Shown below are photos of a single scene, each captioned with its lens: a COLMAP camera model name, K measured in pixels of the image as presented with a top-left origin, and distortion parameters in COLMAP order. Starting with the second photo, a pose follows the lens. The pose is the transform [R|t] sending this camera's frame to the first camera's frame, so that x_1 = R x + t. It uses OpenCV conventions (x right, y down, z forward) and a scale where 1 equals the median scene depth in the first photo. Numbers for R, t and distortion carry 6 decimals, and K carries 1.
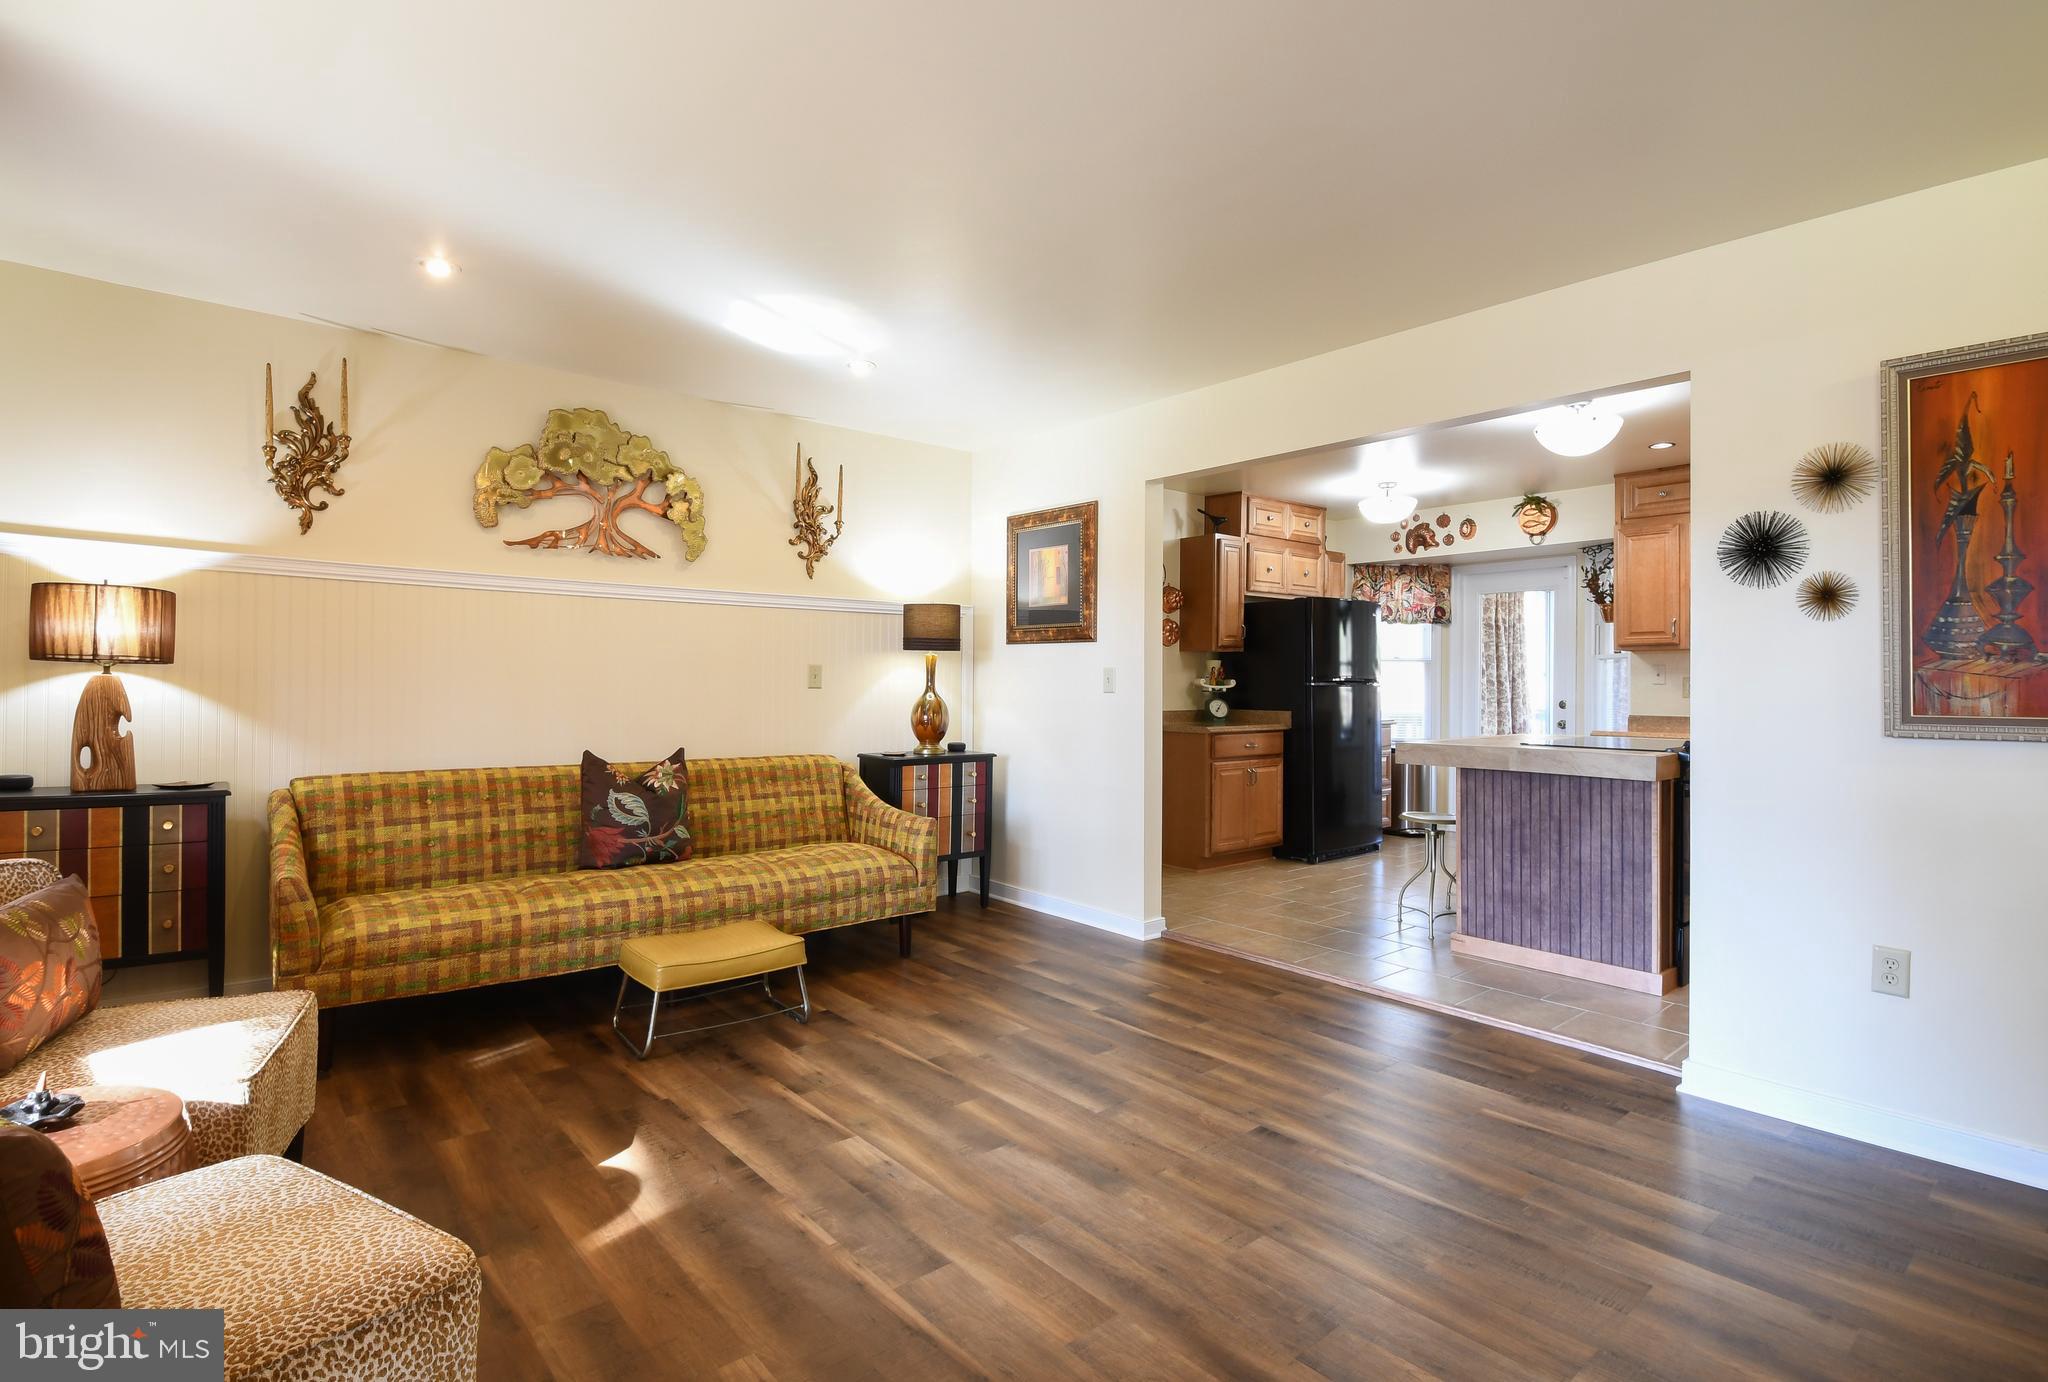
lens RADIAL K [[994.8, 0, 1024.0], [0, 994.8, 691.0], [0, 0, 1]] dist [0.000905, 0.000075]
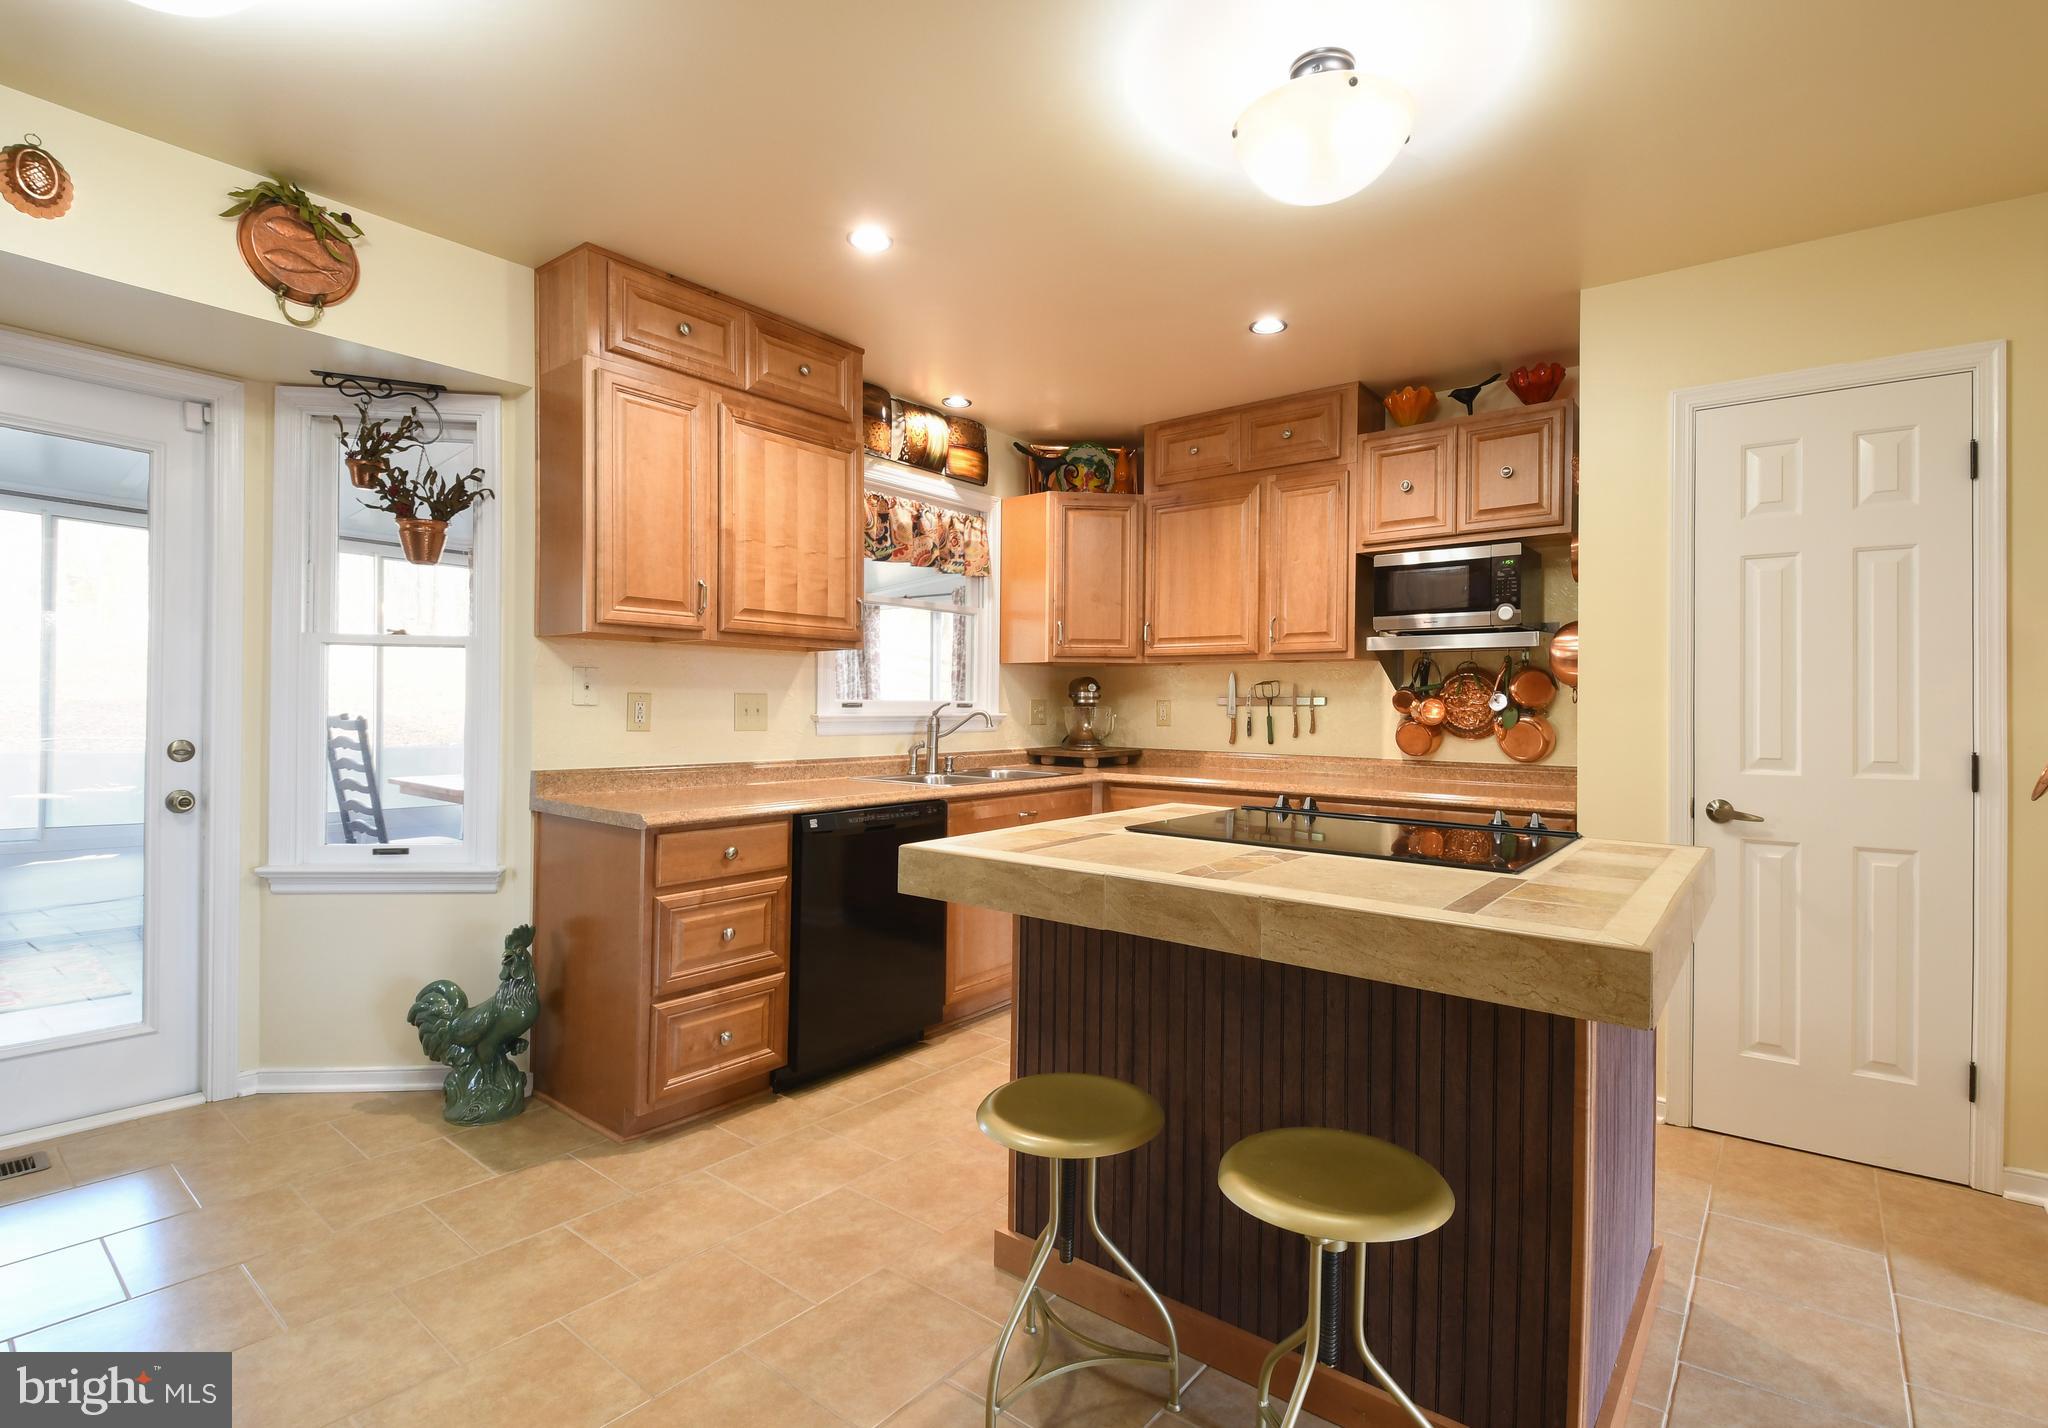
lens RADIAL K [[945.6, 0, 1085.6], [0, 945.6, 704.9], [0, 0, 1]] dist [0.040256, -0.000018]
pose [[-0.210964, -0.010476, 0.977438, 0.181414], [0.000160, 0.999942, 0.010751, -0.019183], [-0.977494, 0.002424, -0.210951, 1.376173]]
